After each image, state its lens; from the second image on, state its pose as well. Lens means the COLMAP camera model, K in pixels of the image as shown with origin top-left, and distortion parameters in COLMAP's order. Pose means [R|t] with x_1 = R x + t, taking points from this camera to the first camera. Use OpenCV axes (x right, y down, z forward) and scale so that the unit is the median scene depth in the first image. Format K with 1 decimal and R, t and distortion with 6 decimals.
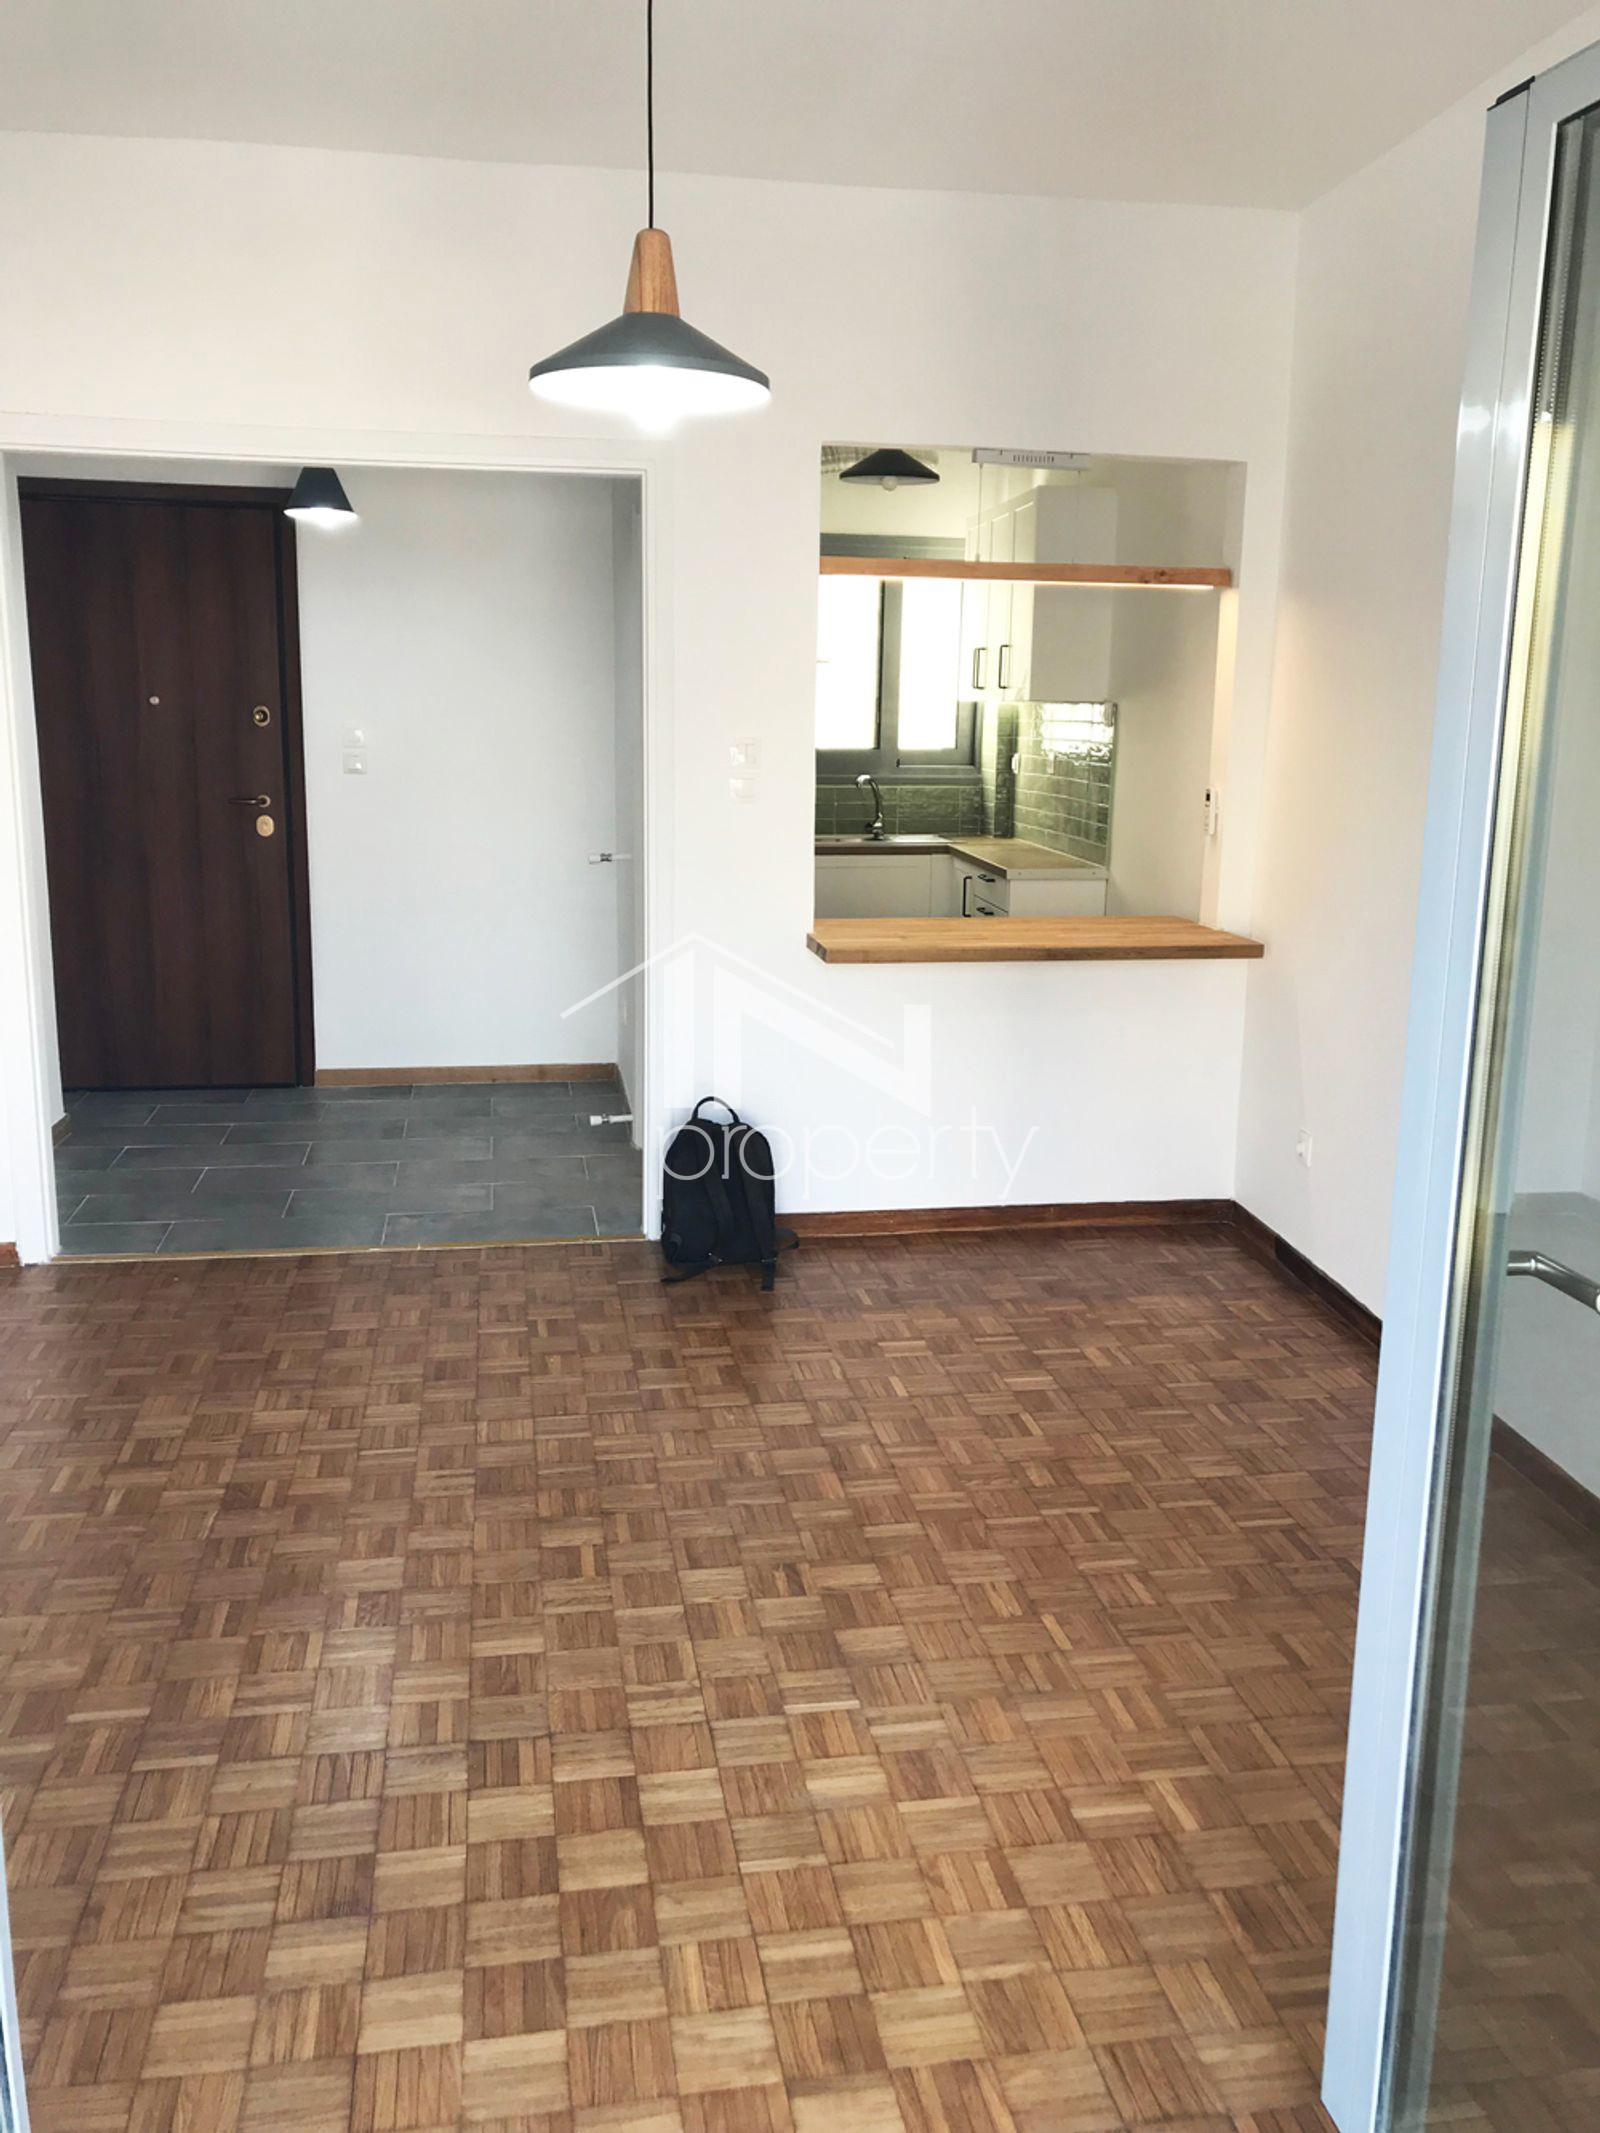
lens RADIAL K [[1741.5, 0, 803.9], [0, 1741.5, 1061.2], [0, 0, 1]] dist [0.002396, 0.003262]
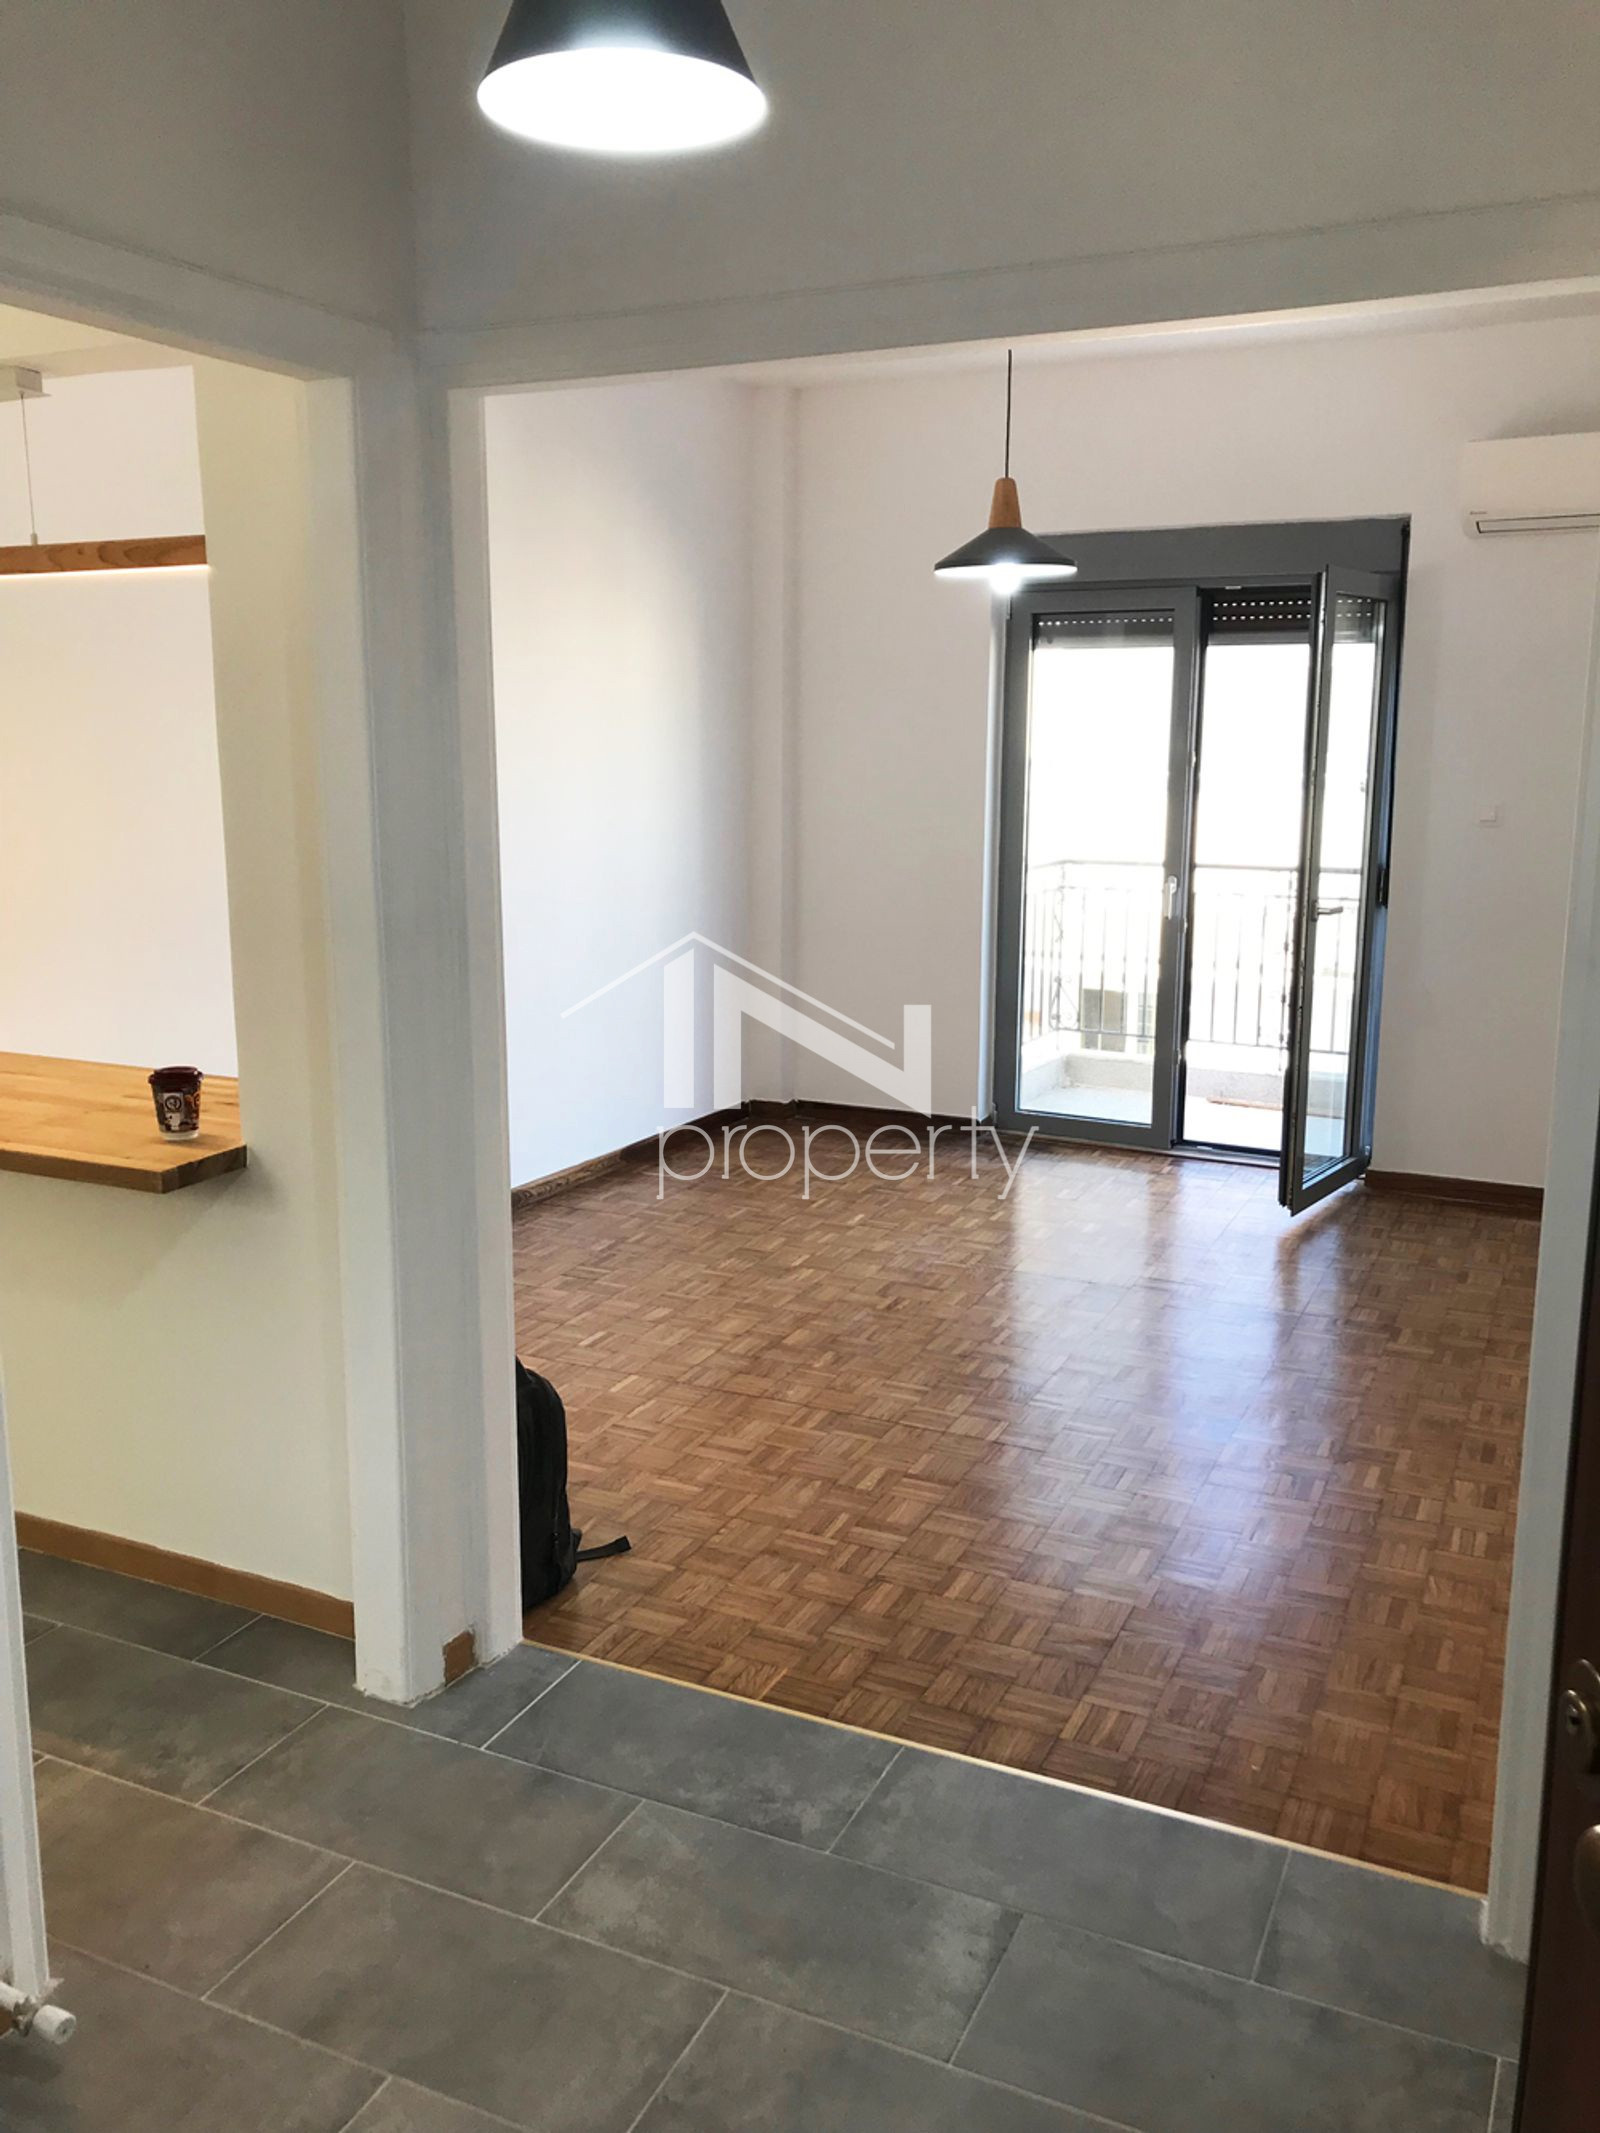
lens RADIAL K [[1780.3, 0, 800.0], [0, 1780.3, 1066.5], [0, 0, 1]] dist [0.067619, -0.005674]
pose [[-0.819968, -0.126299, 0.558303, -0.711646], [0.103100, 0.926816, 0.361085, -0.434704], [-0.563048, 0.353639, -0.746938, 1.916500]]
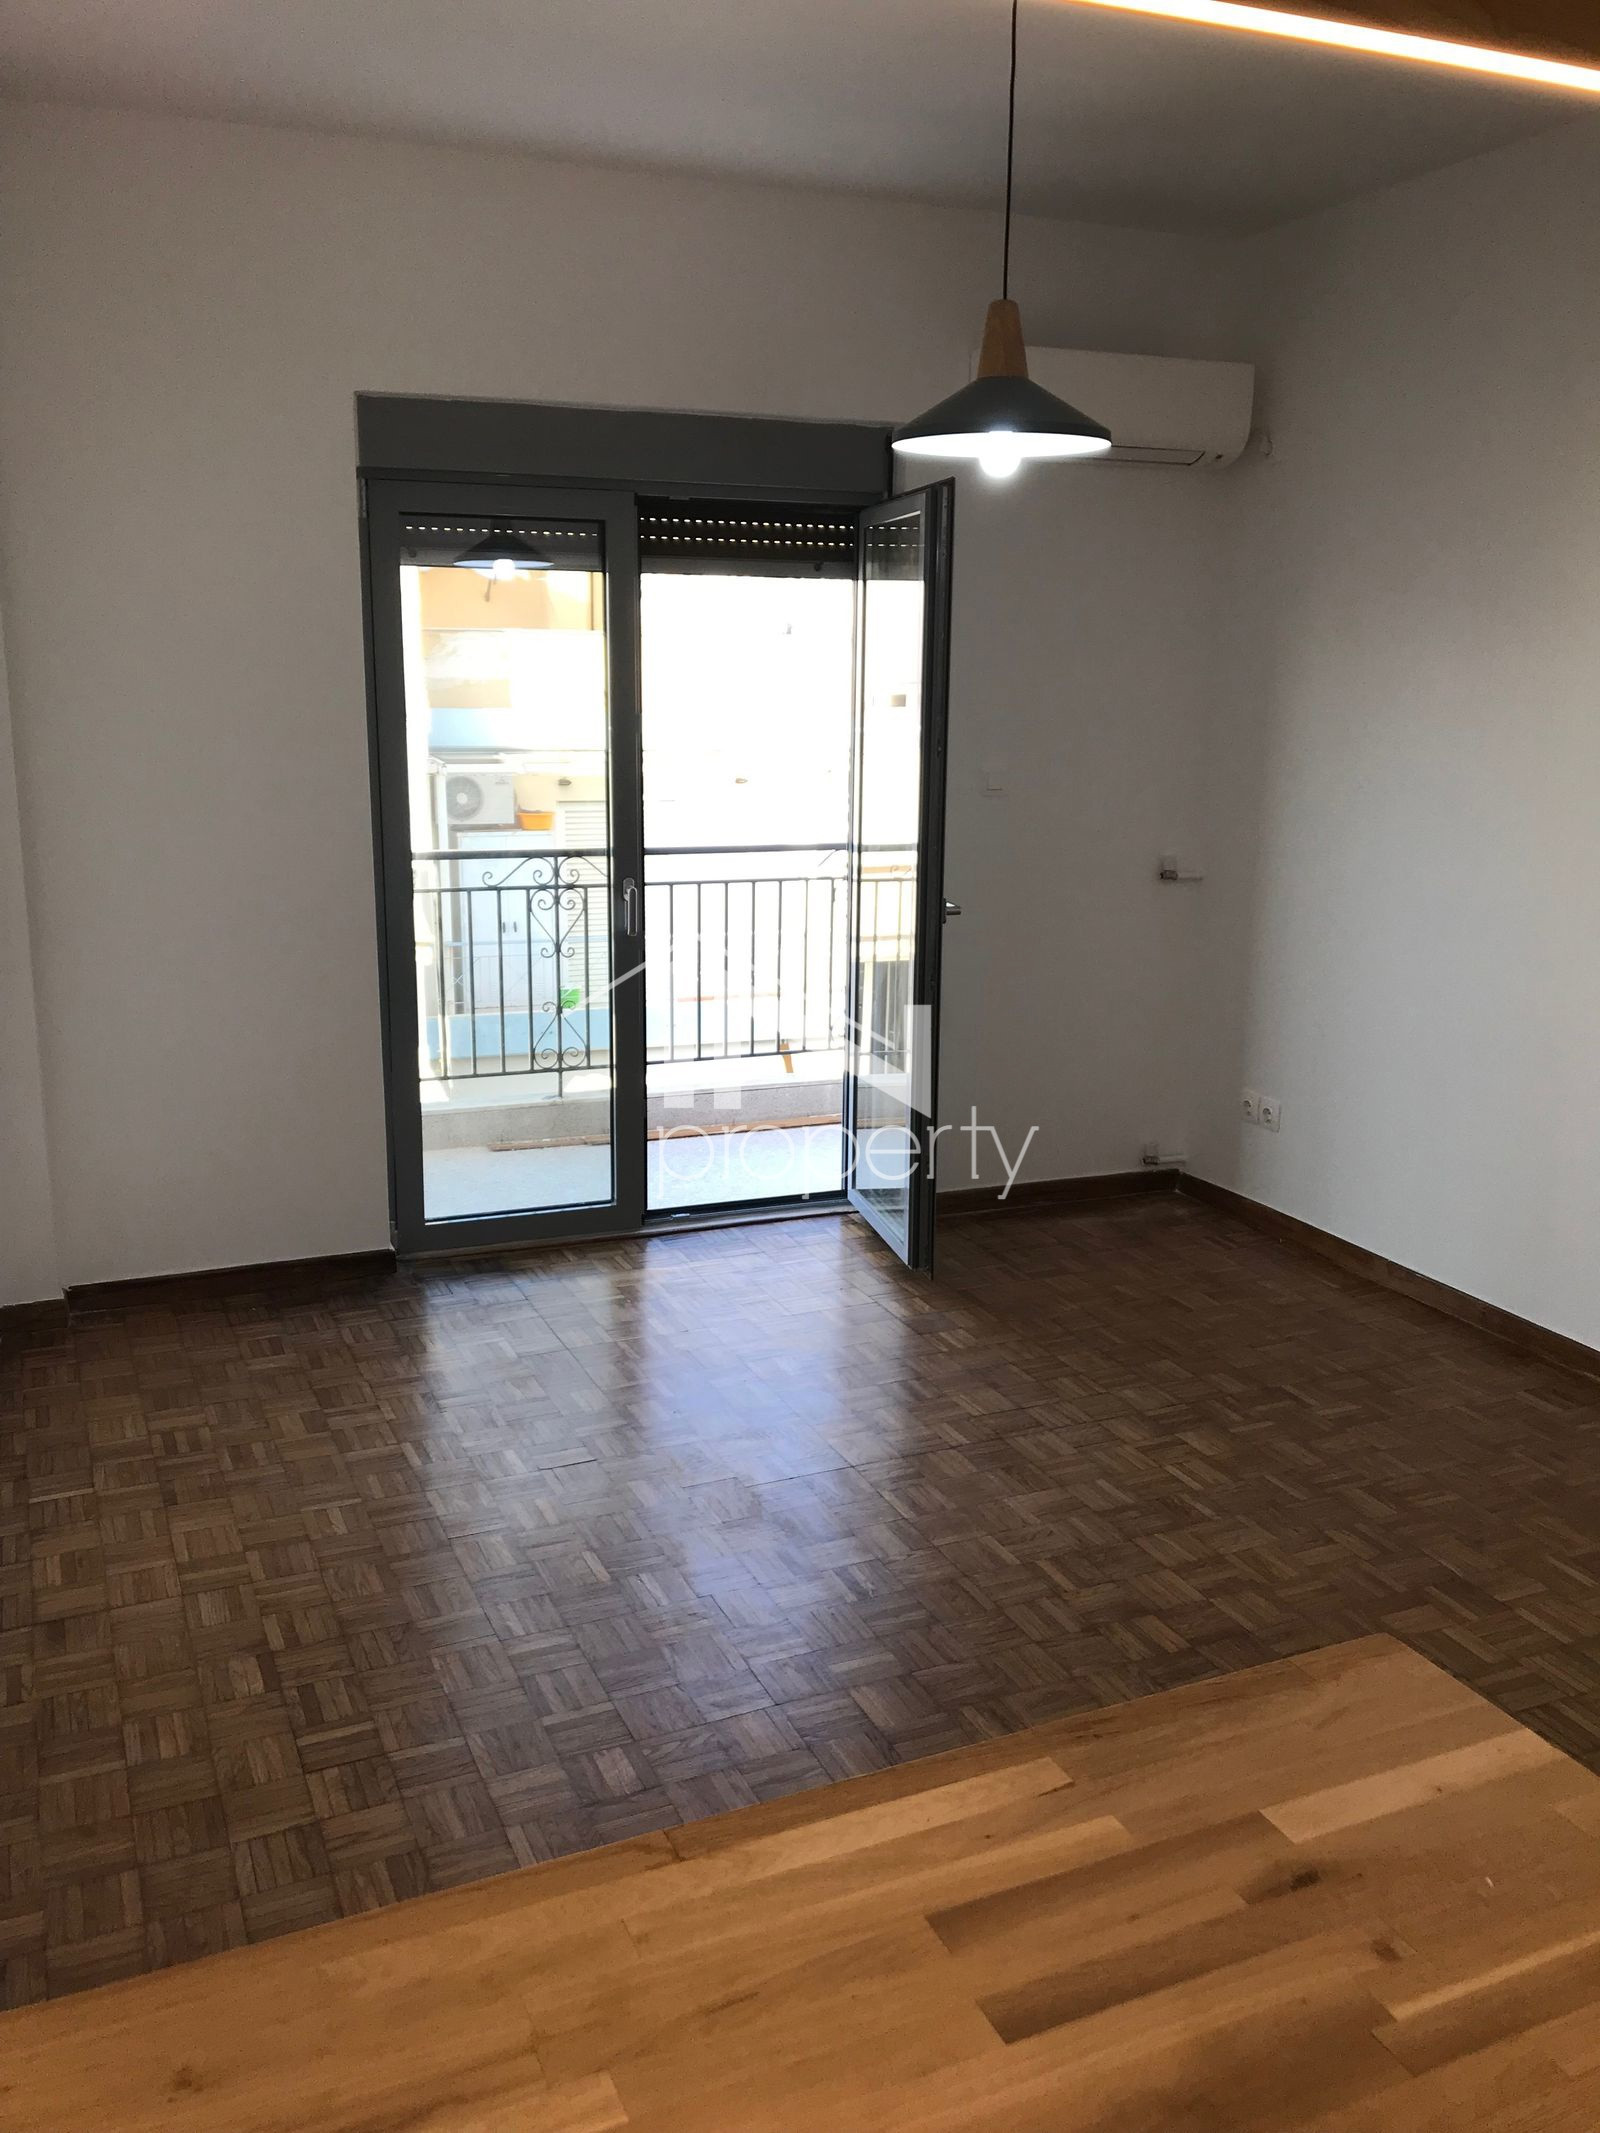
lens RADIAL K [[1780.3, 0, 800.0], [0, 1780.3, 1066.5], [0, 0, 1]] dist [0.067619, -0.005674]
pose [[-0.968041, 0.036761, -0.248084, 0.241009], [-0.070375, 0.909637, 0.409399, -0.359671], [0.240717, 0.413774, -0.877979, 1.577632]]
